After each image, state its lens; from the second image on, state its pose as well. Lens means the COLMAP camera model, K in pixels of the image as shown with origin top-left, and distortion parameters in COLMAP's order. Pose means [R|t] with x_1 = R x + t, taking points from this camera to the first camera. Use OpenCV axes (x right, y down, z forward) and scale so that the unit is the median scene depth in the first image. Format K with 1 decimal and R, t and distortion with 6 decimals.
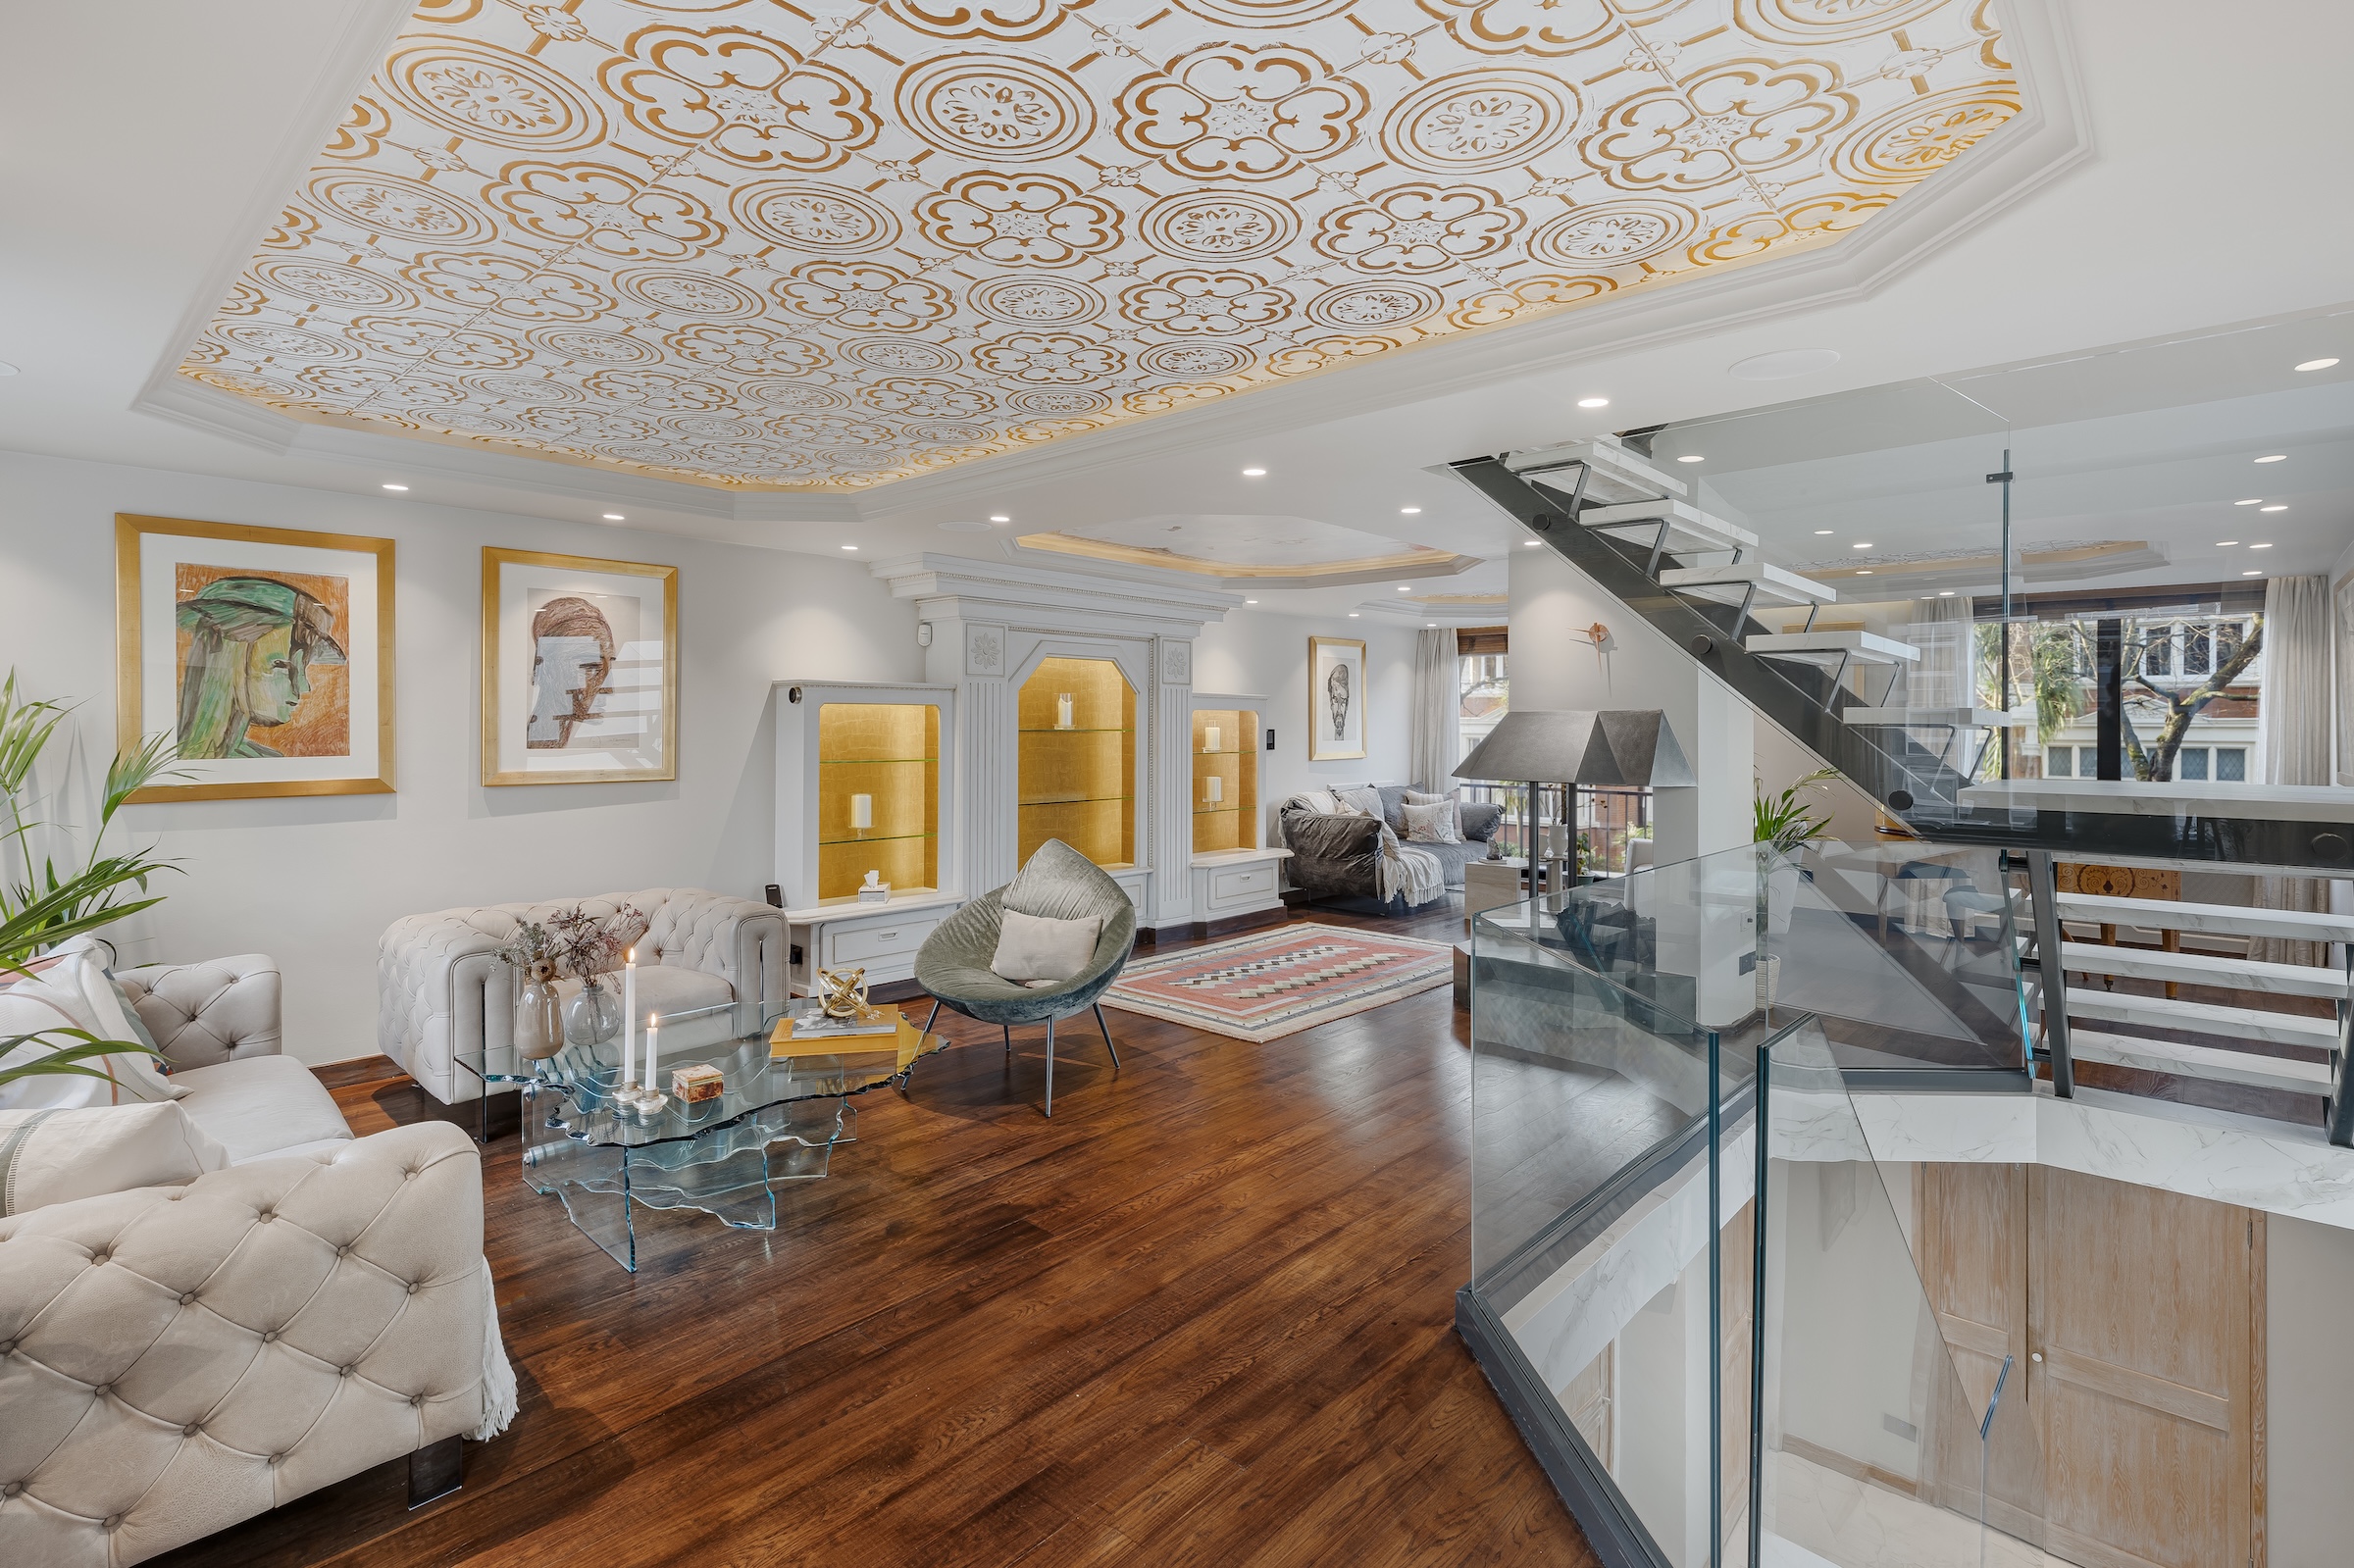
lens RADIAL K [[1107.2, 0, 1174.6], [0, 1107.2, 723.2], [0, 0, 1]] dist [0.001585, 0.000239]
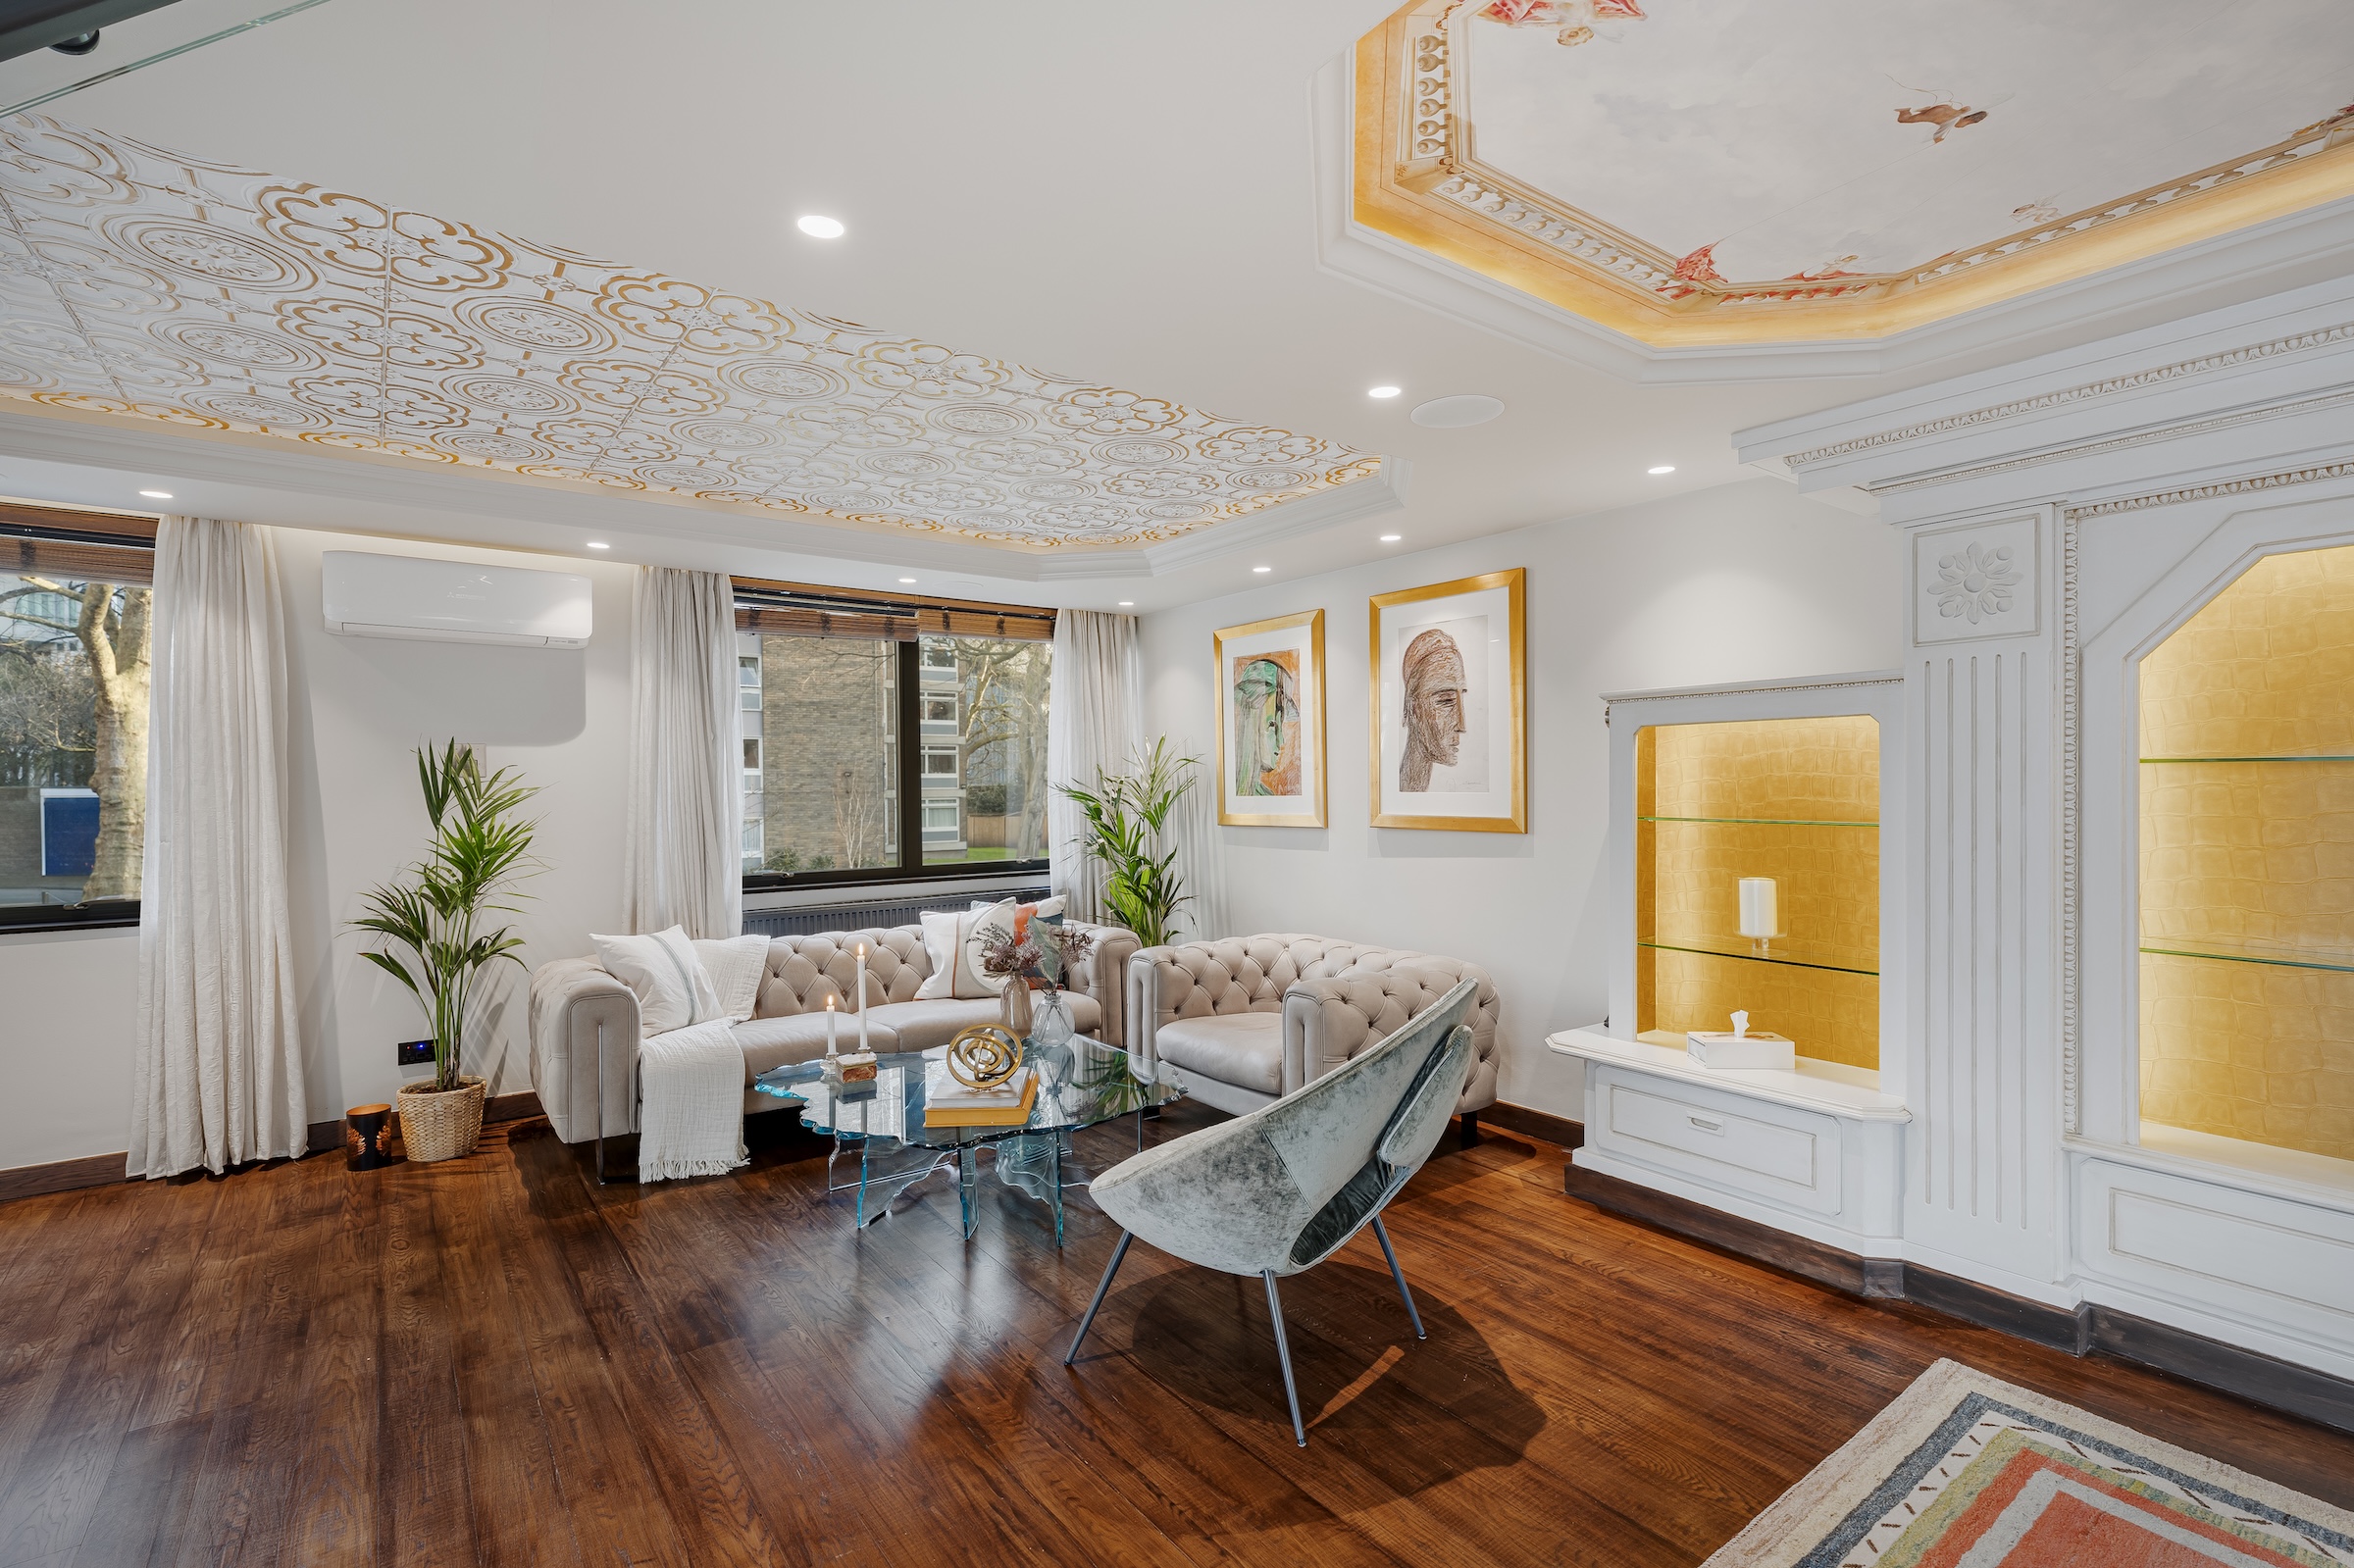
lens RADIAL K [[1098.7, 0, 1175.4], [0, 1098.7, 795.3], [0, 0, 1]] dist [0.001387, 0.000181]
pose [[-0.186352, 0.007641, -0.982453, 0.464875], [0.007551, 0.999951, 0.006345, 0.020784], [0.982454, -0.006236, -0.186400, 1.104363]]
